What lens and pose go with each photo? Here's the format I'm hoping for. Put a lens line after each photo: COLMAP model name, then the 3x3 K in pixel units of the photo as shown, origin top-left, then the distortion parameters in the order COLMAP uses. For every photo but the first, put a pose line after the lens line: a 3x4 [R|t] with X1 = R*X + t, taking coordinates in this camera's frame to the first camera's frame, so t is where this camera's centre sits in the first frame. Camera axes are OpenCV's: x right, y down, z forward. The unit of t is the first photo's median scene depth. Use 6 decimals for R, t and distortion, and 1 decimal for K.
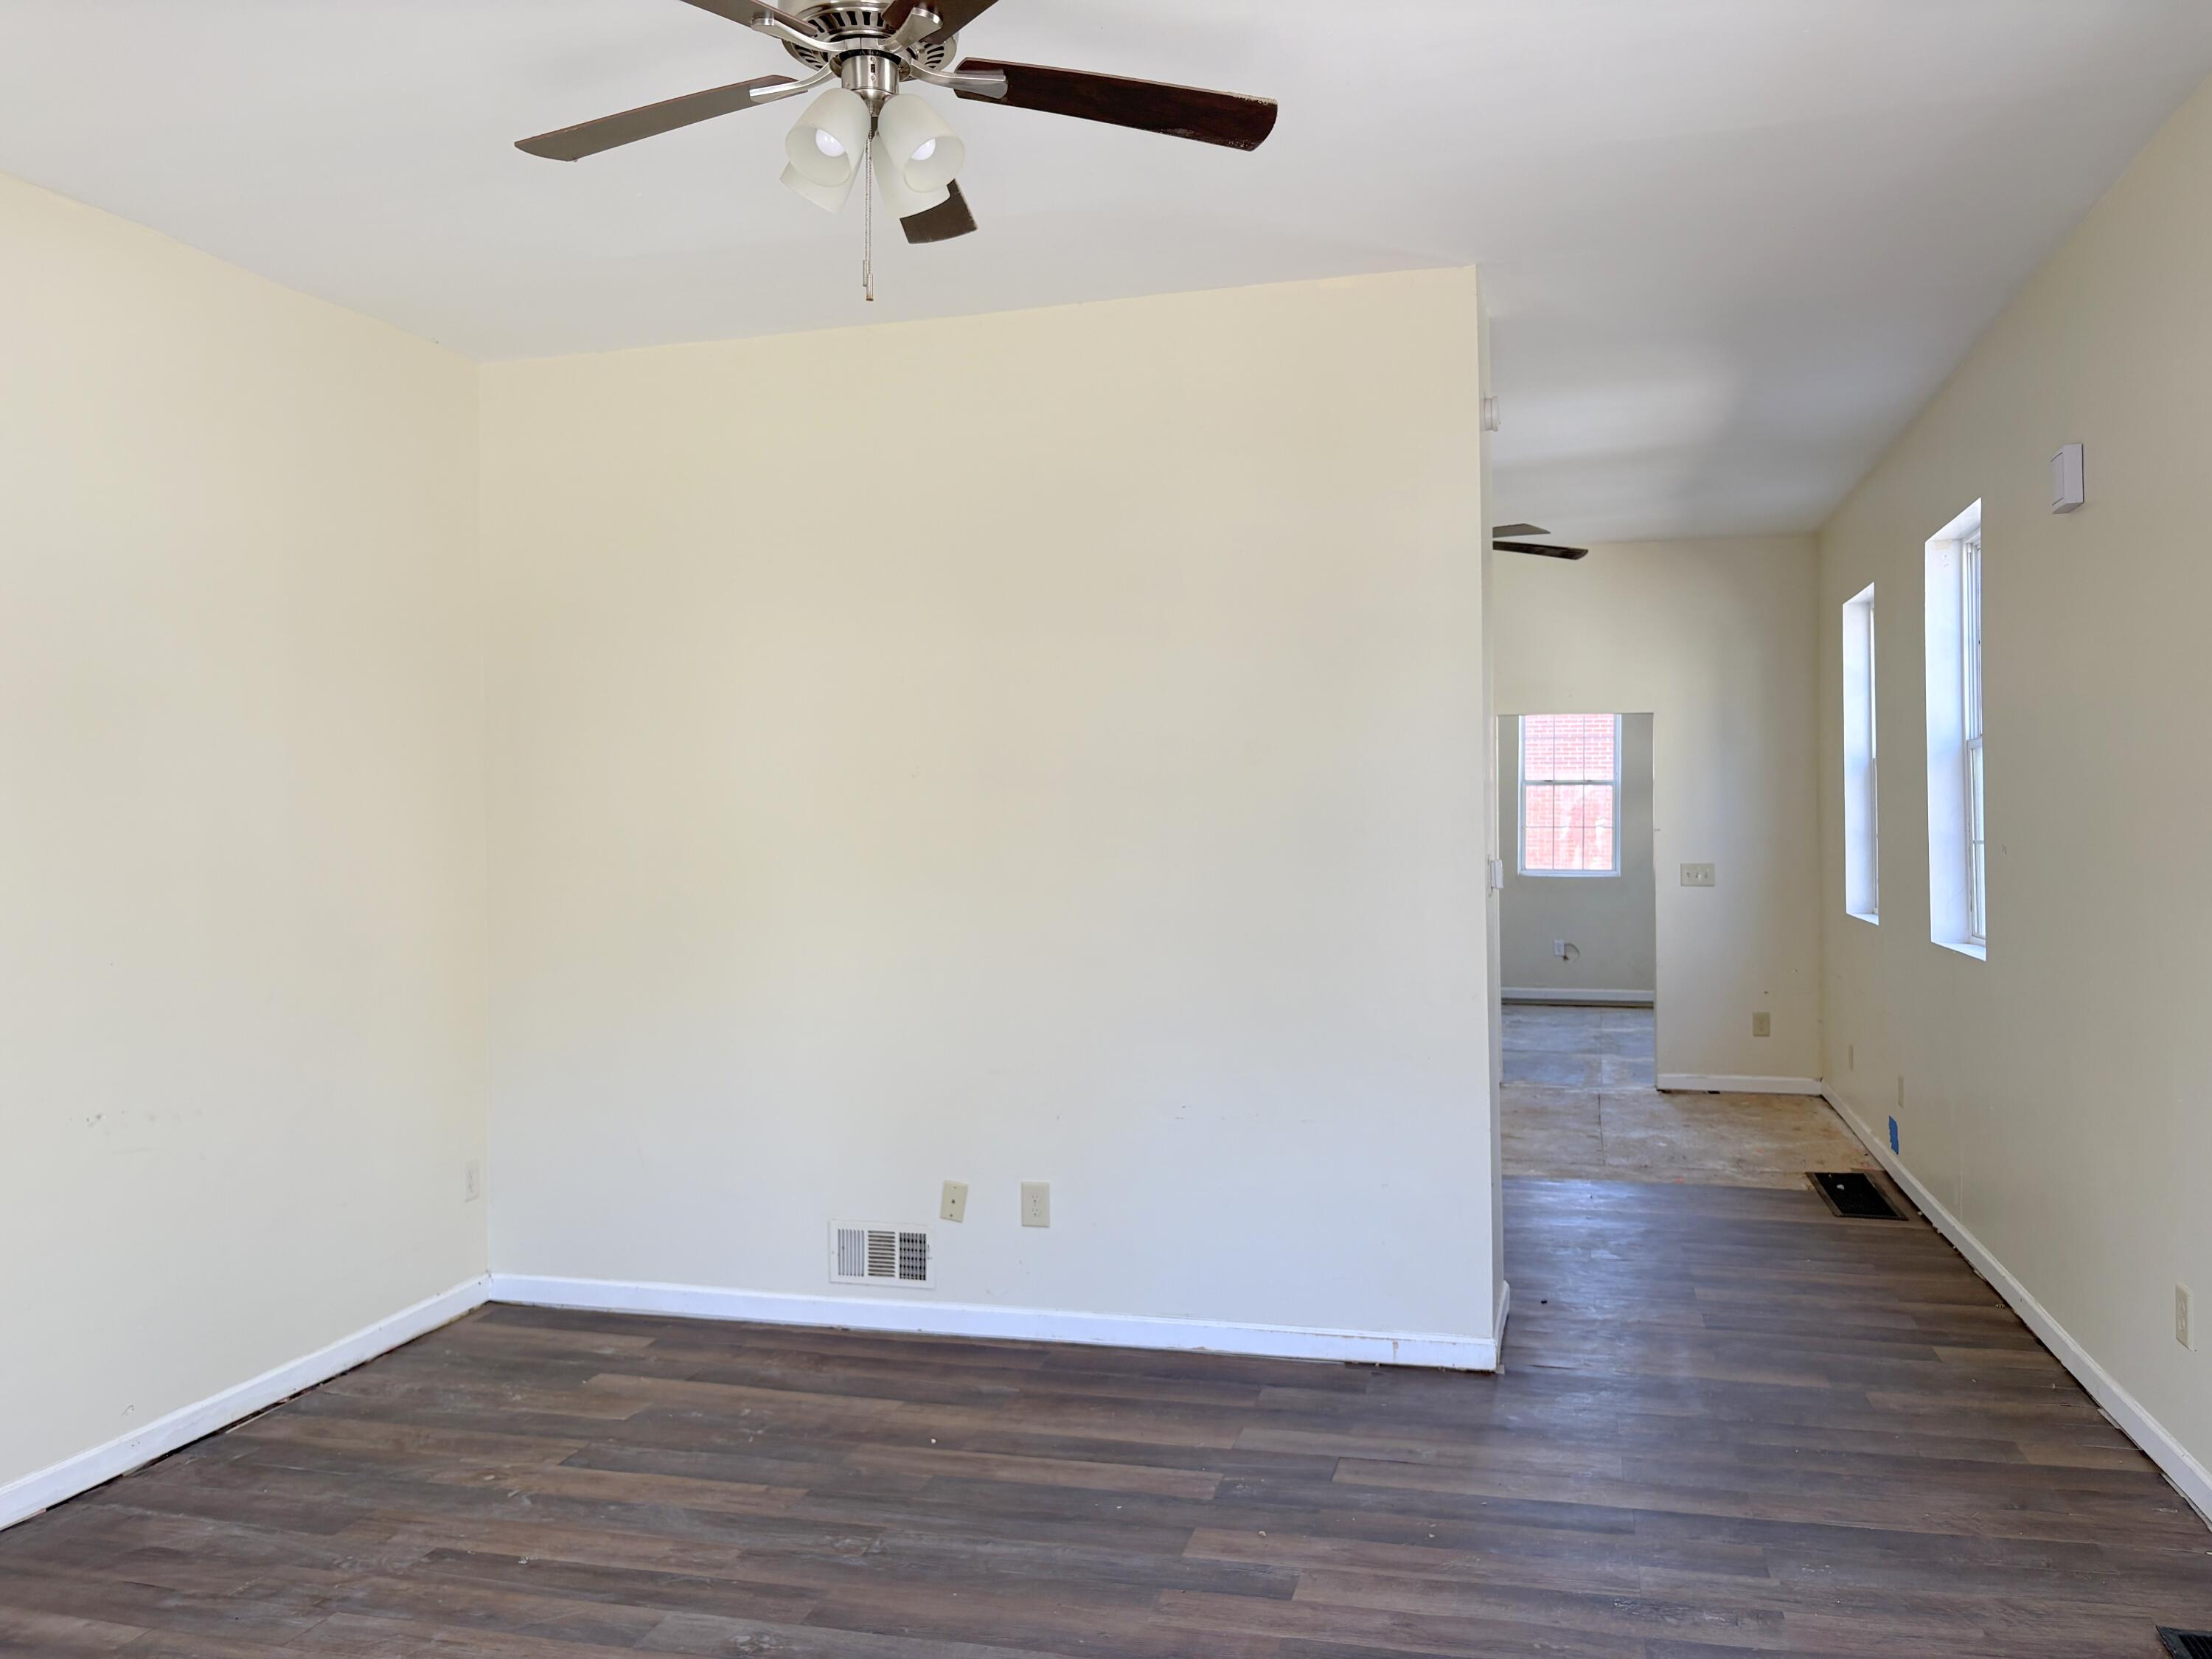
lens RADIAL K [[1737.2, 0, 1101.8], [0, 1737.2, 827.6], [0, 0, 1]] dist [0.035772, -0.005856]
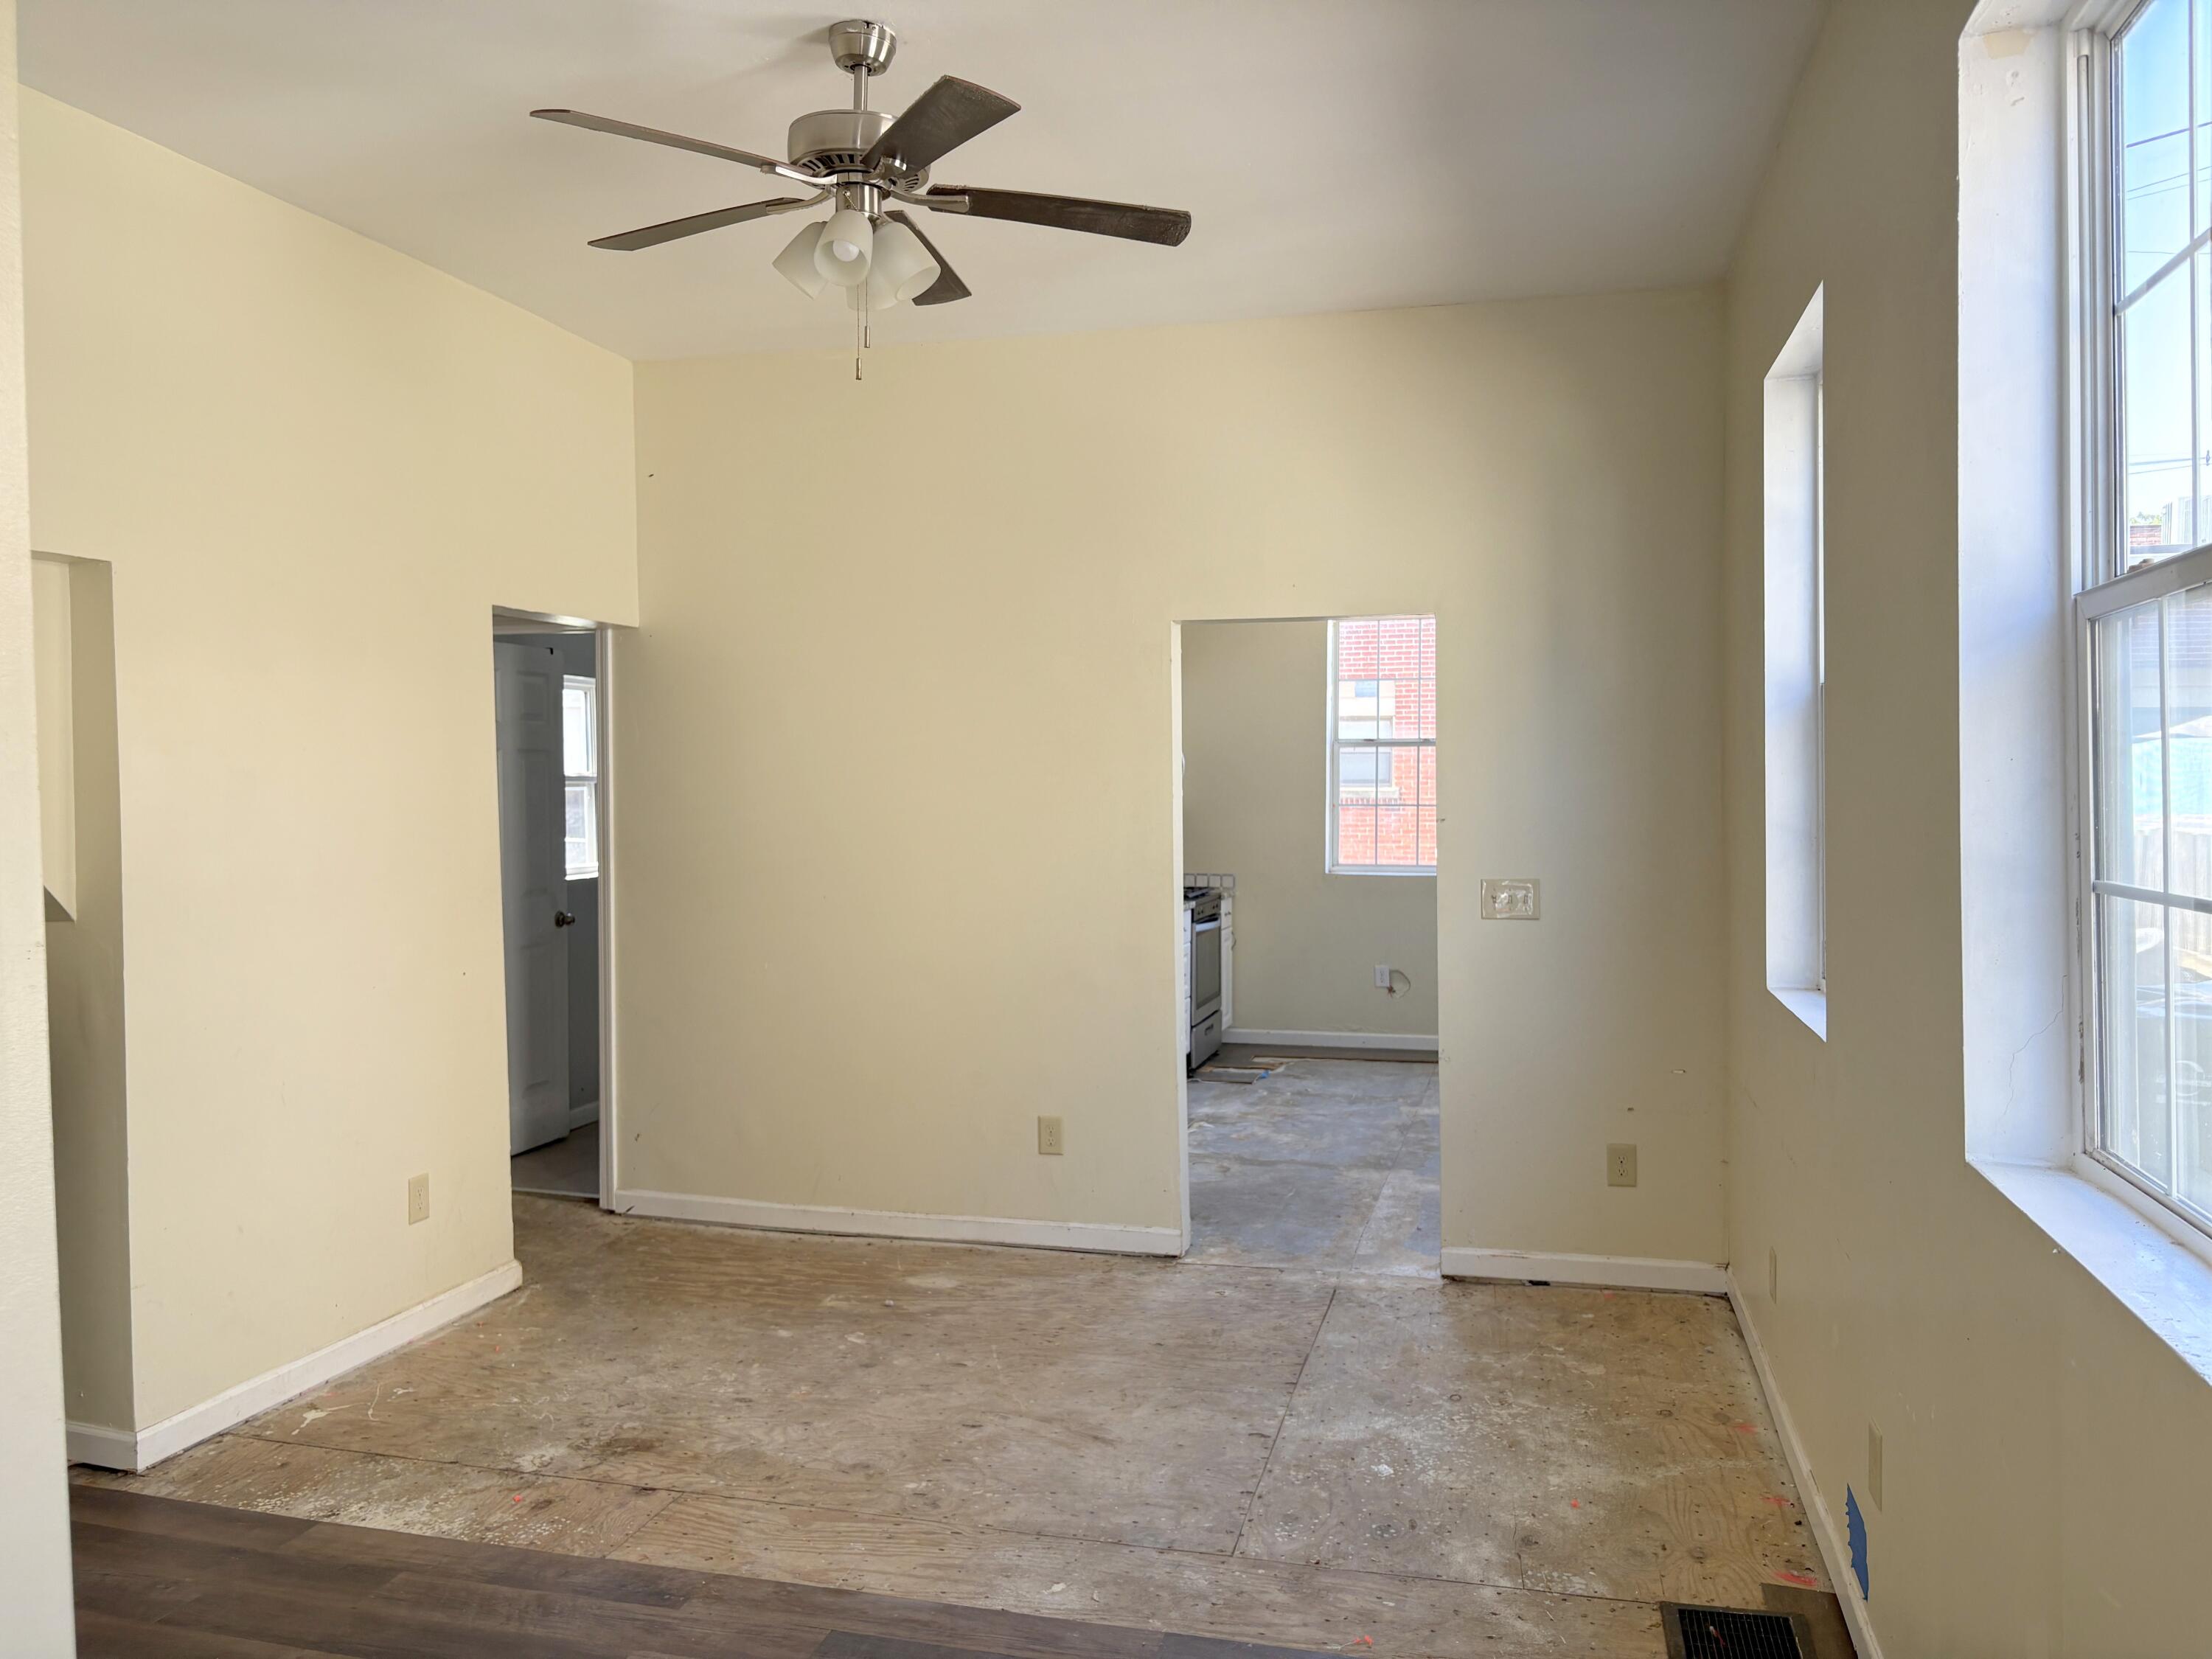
lens RADIAL K [[1737.2, 0, 1085.4], [0, 1737.2, 810.1], [0, 0, 1]] dist [0.035772, -0.005856]
pose [[0.999902, 0.004014, 0.013419, 0.194930], [-0.004127, 0.999956, 0.008459, -0.005766], [-0.013384, -0.008513, 0.999874, 0.436007]]
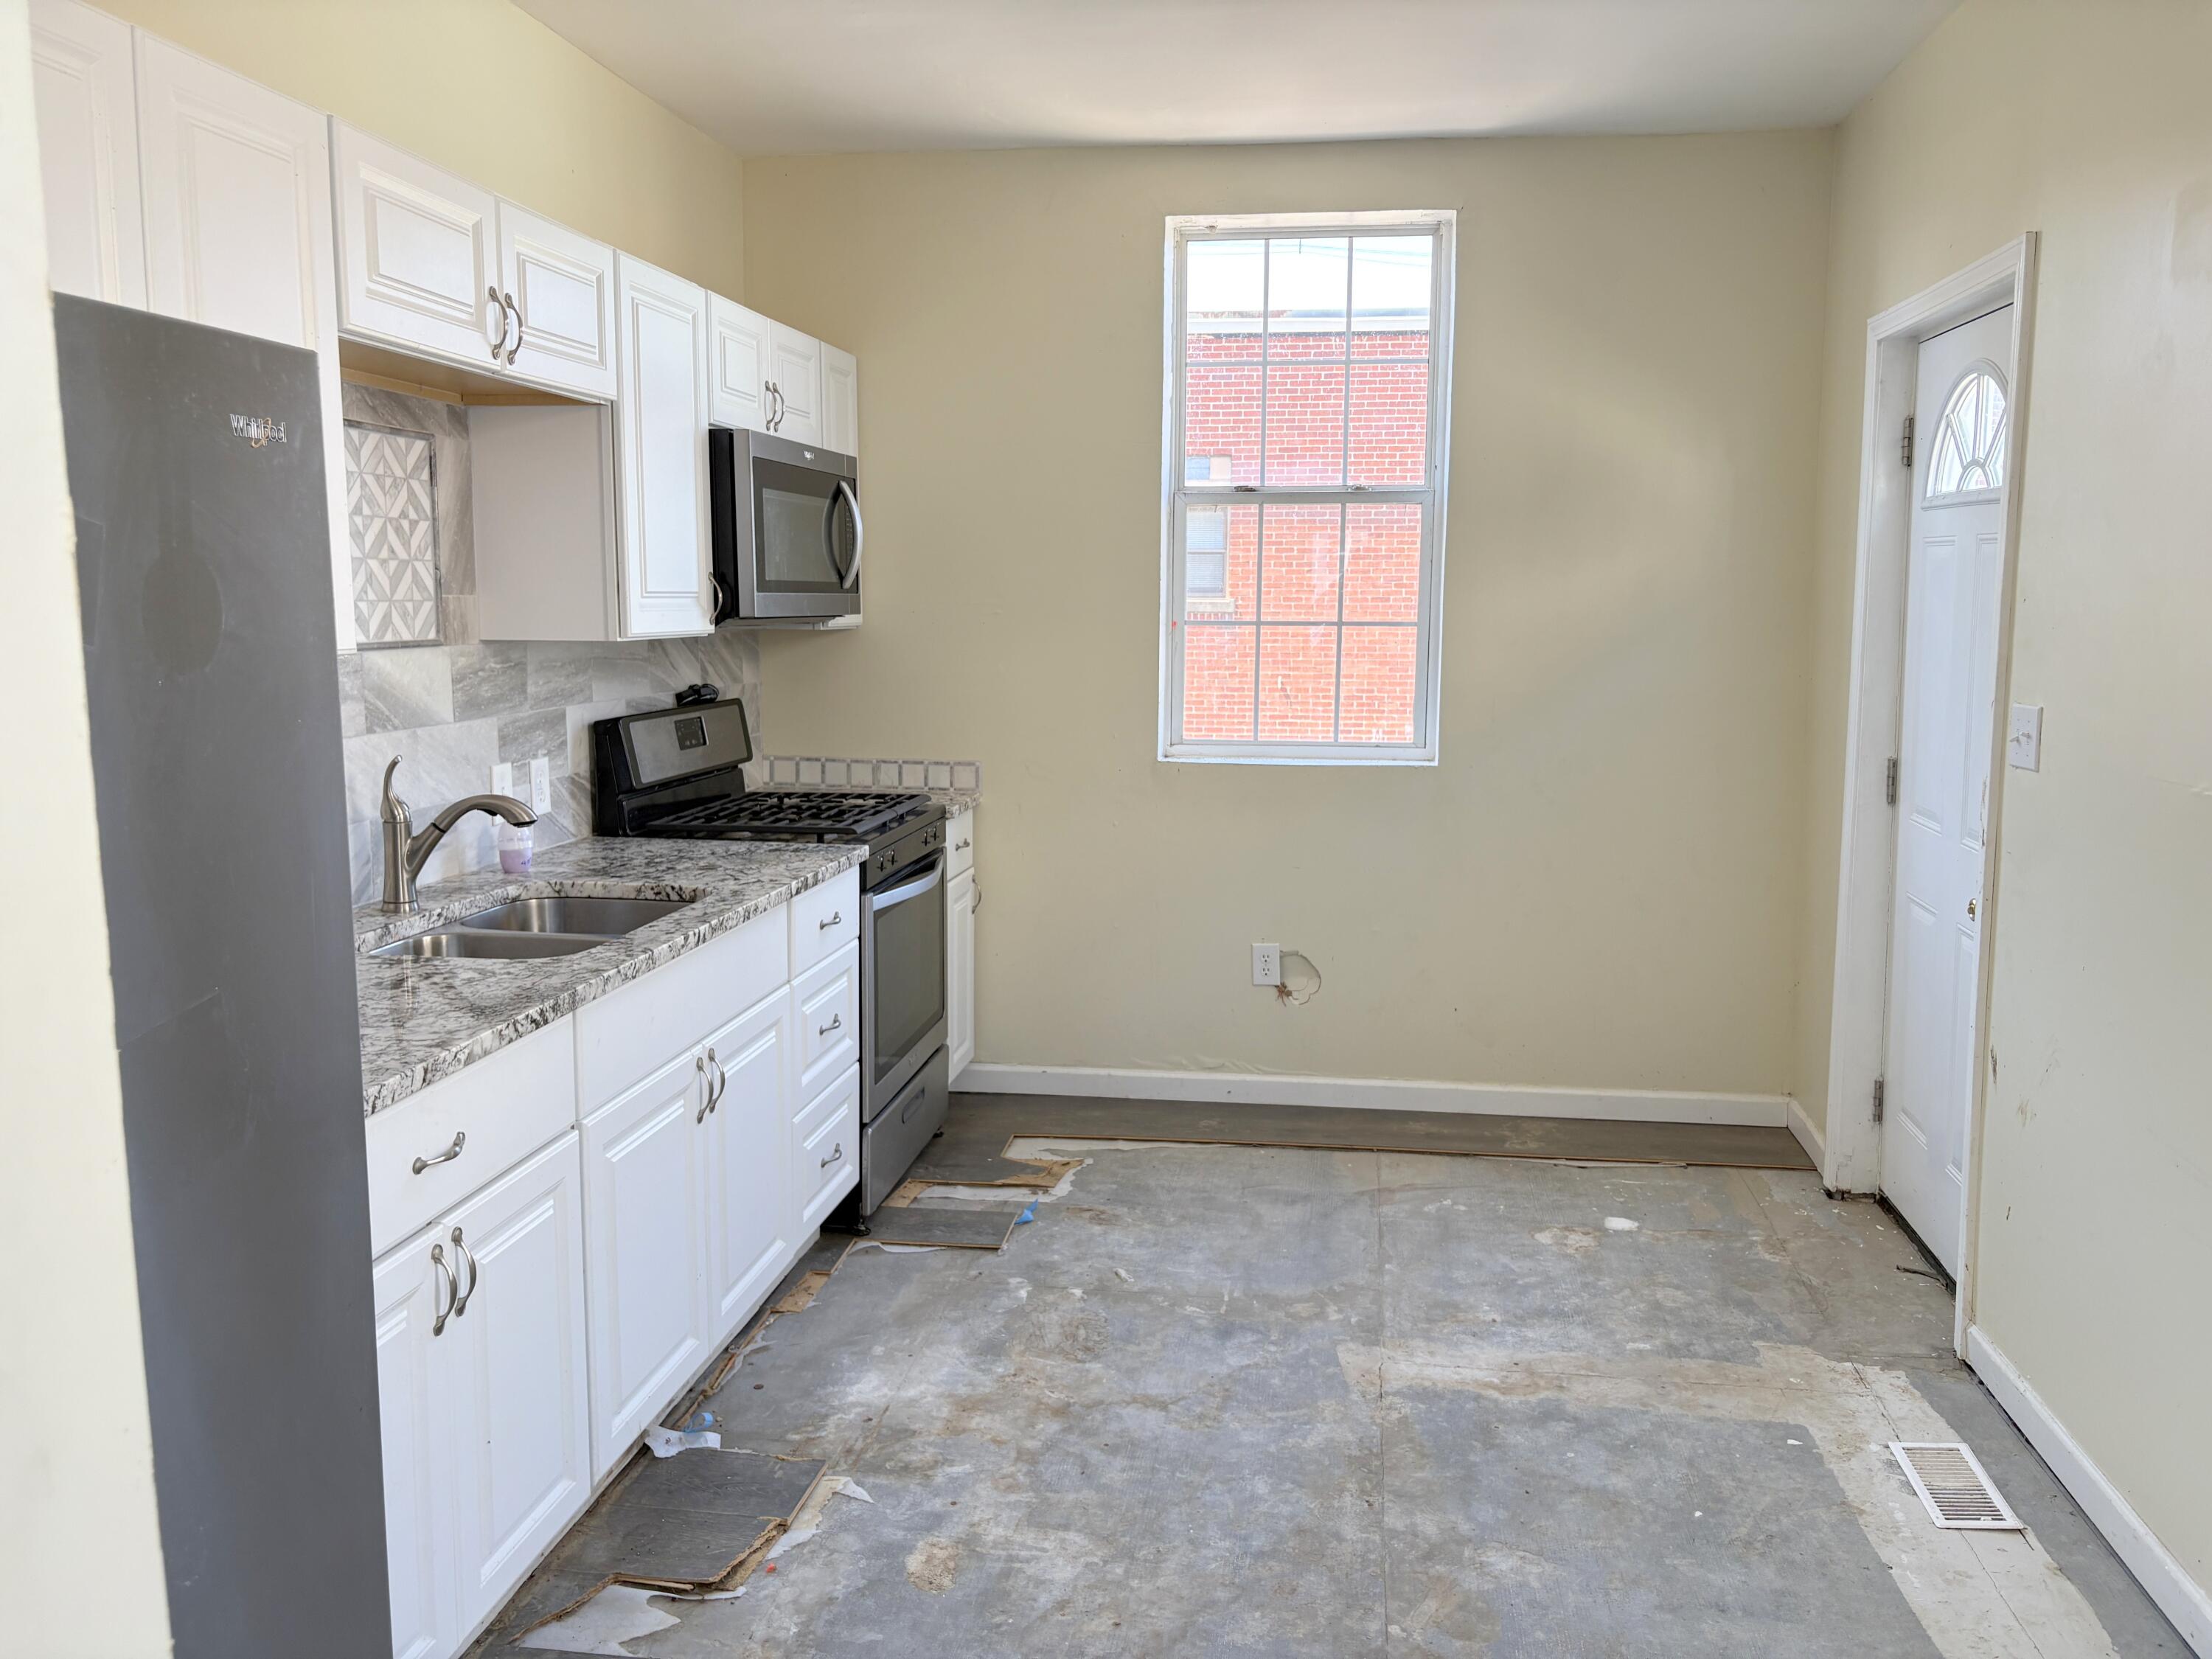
lens RADIAL K [[1737.2, 0, 1097.7], [0, 1737.2, 833.4], [0, 0, 1]] dist [0.035772, -0.005856]
pose [[0.991672, -0.010925, 0.128328, 0.269149], [-0.005471, 0.991924, 0.126717, -0.004156], [-0.128675, -0.126364, 0.983603, 0.967978]]
